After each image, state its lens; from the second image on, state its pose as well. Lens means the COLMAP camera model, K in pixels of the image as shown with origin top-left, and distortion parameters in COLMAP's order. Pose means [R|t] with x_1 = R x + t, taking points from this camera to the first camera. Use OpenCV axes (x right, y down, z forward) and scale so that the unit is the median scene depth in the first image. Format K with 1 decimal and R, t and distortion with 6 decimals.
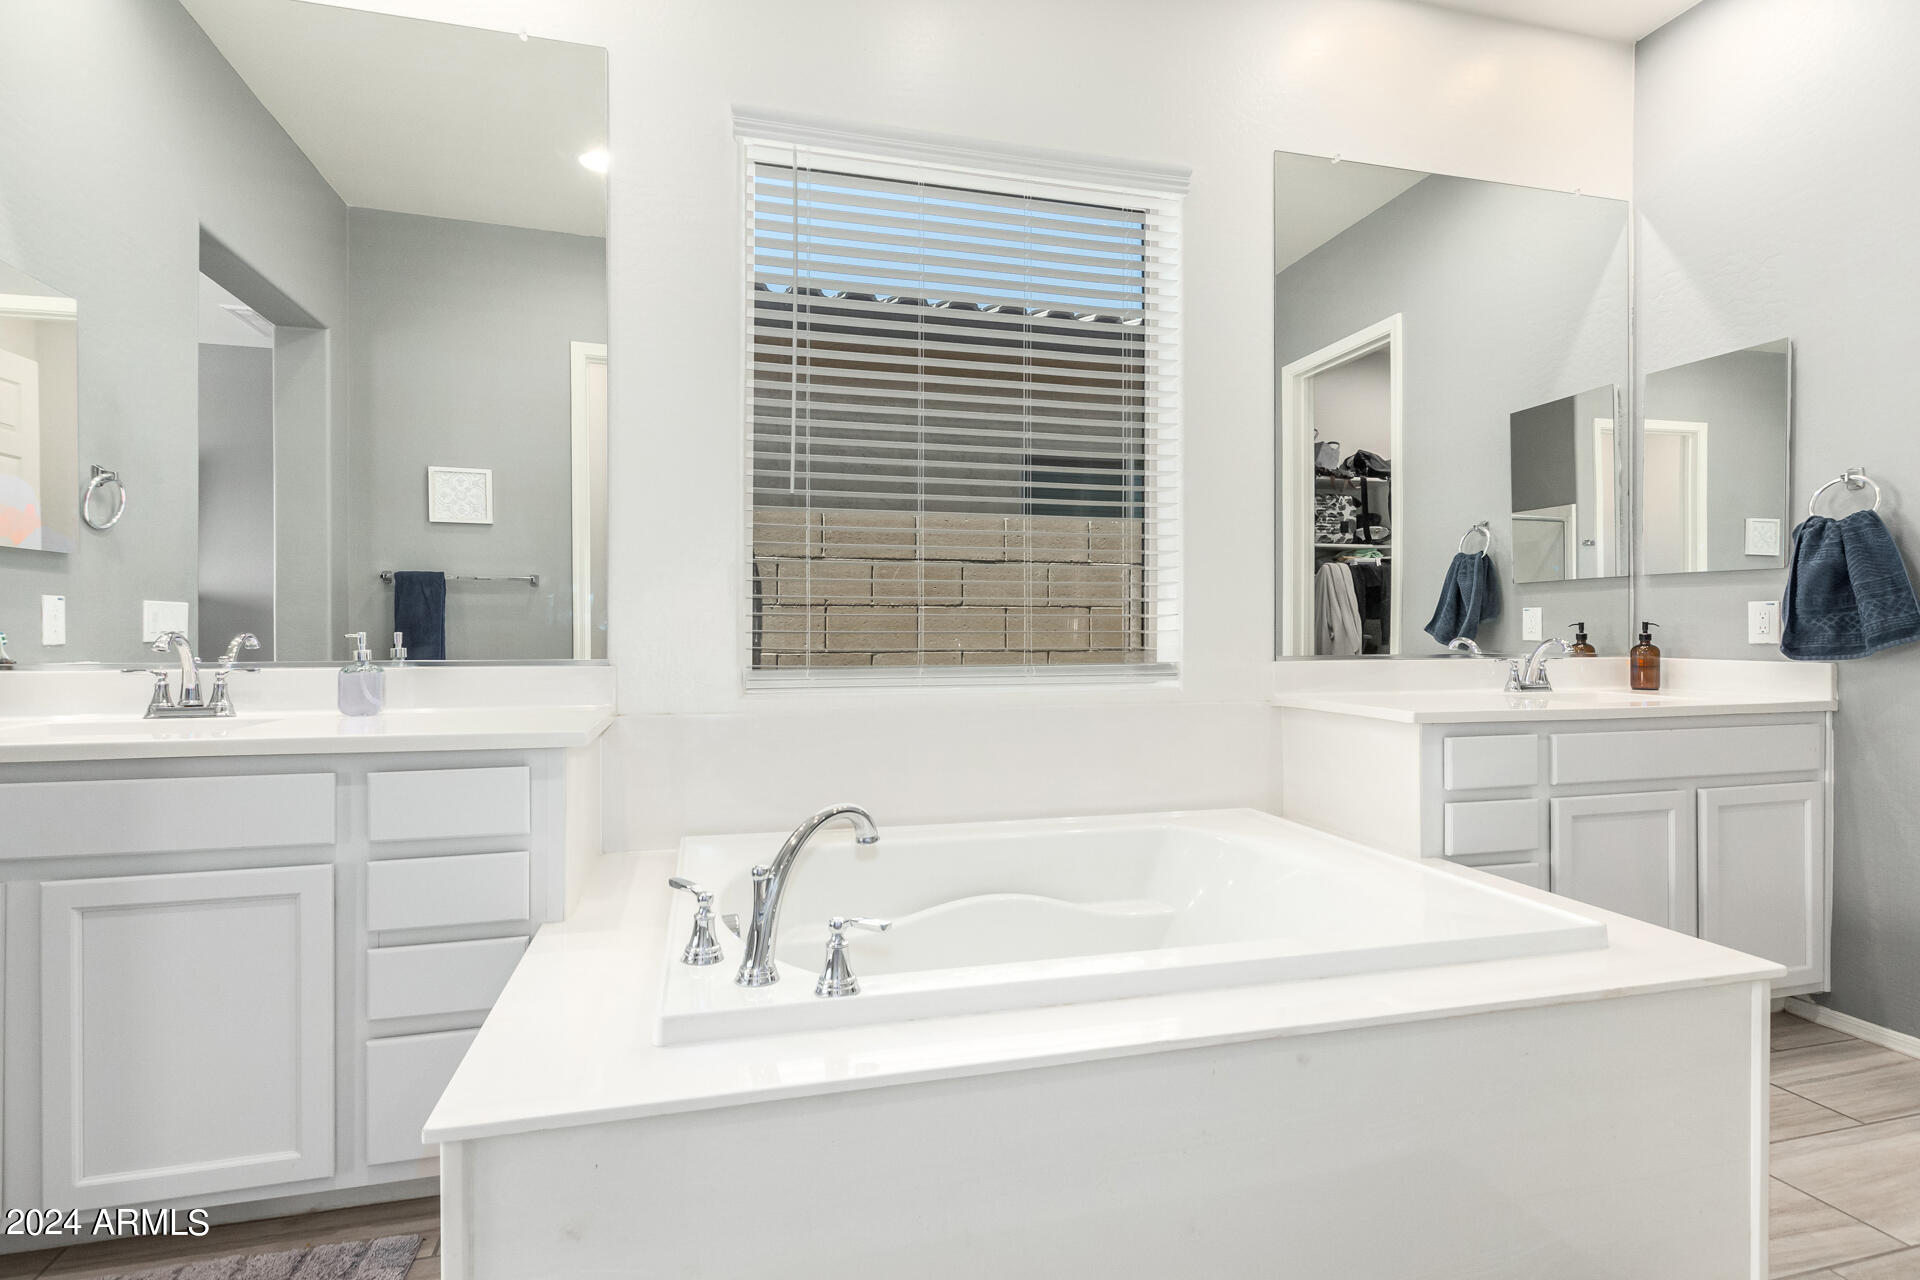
lens RADIAL K [[895.0, 0, 958.8], [0, 895.0, 640.1], [0, 0, 1]] dist [0.000072, 0.000506]
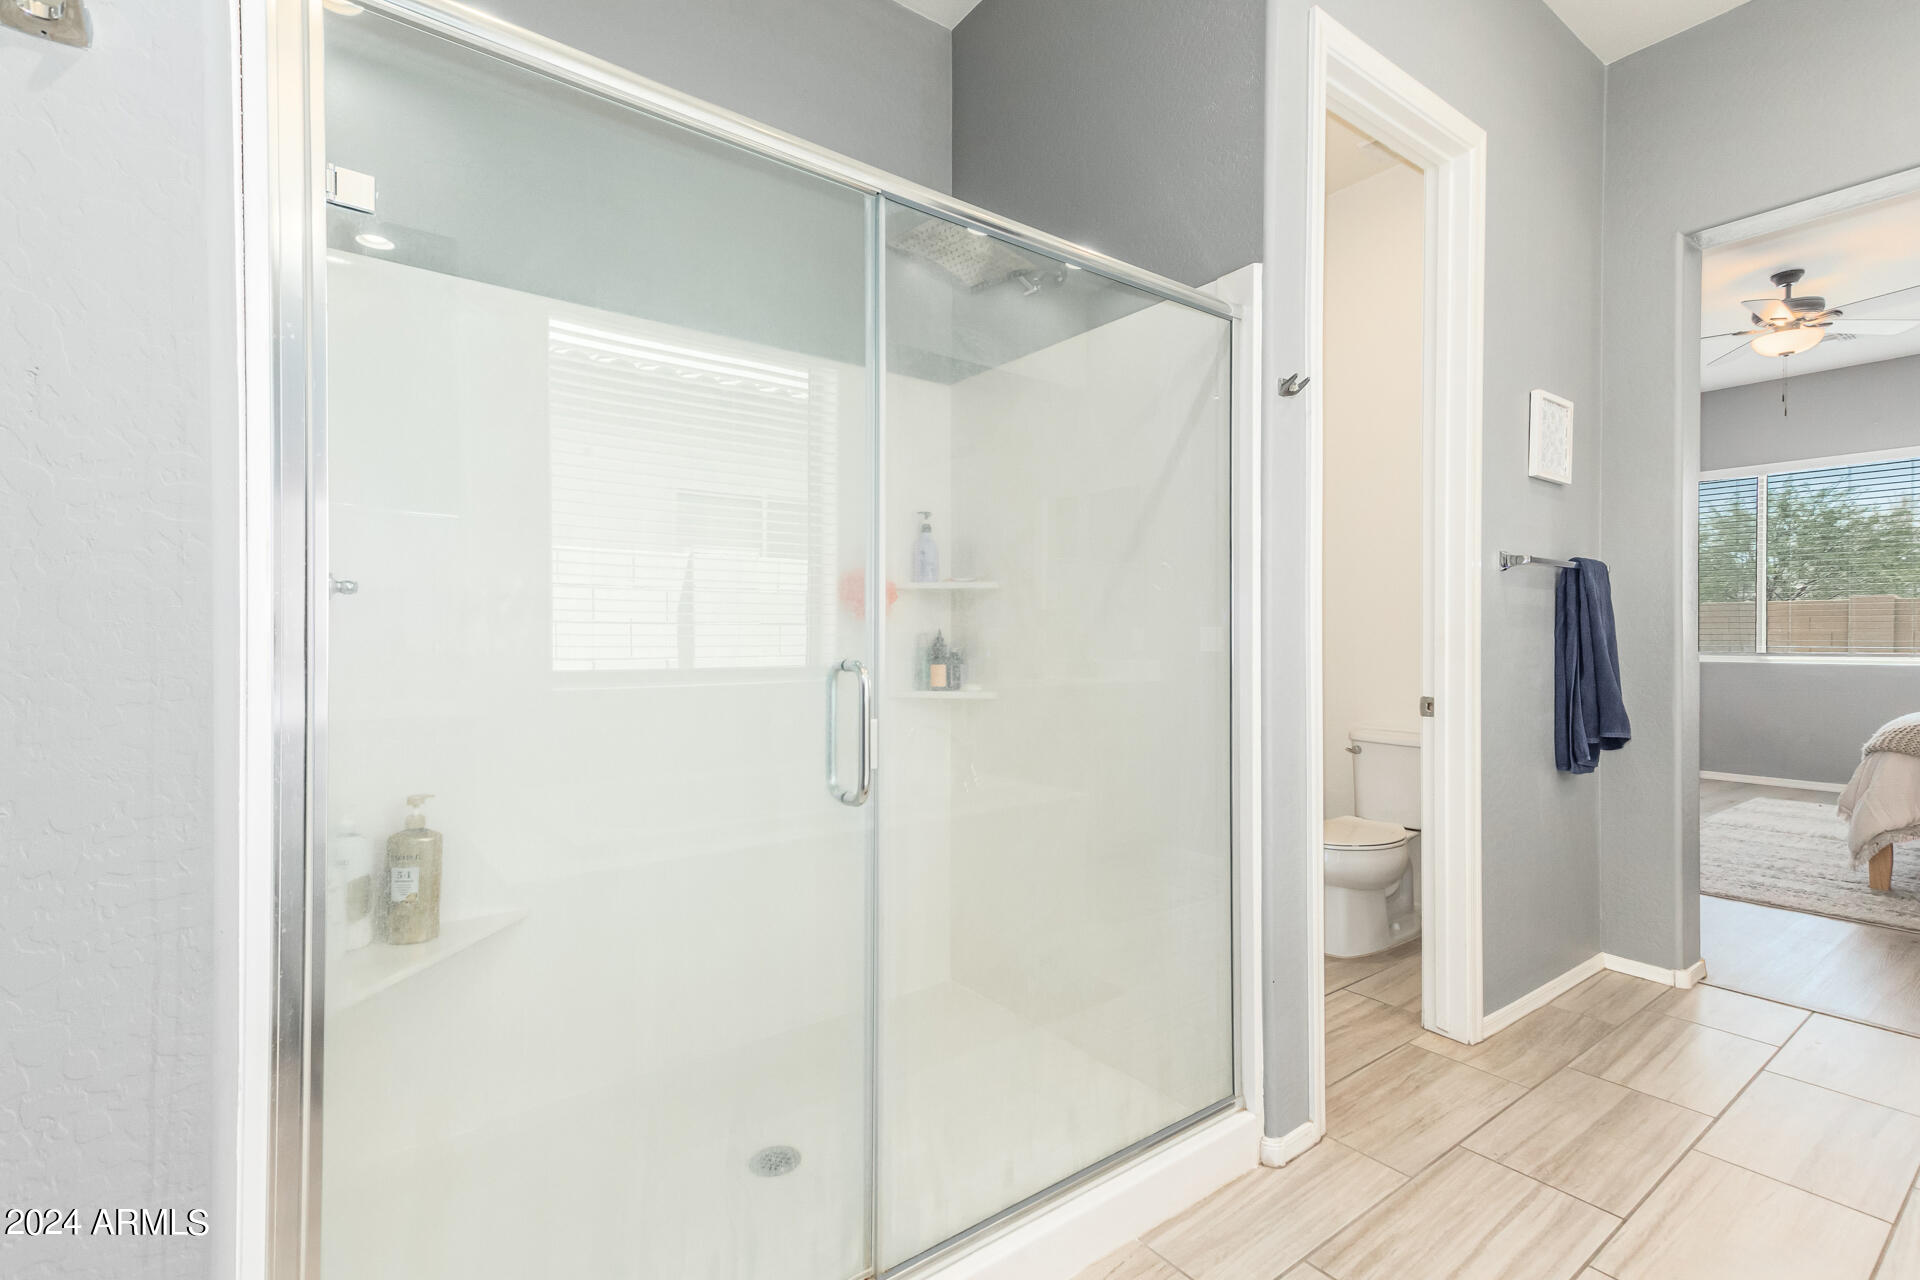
lens RADIAL K [[895.0, 0, 962.8], [0, 895.0, 634.2], [0, 0, 1]] dist [0.000072, 0.000506]
pose [[0.937372, -0.000226, 0.348330, 0.355071], [-0.000144, 0.999999, 0.001036, -0.011737], [-0.348330, -0.001021, 0.937372, 0.550042]]
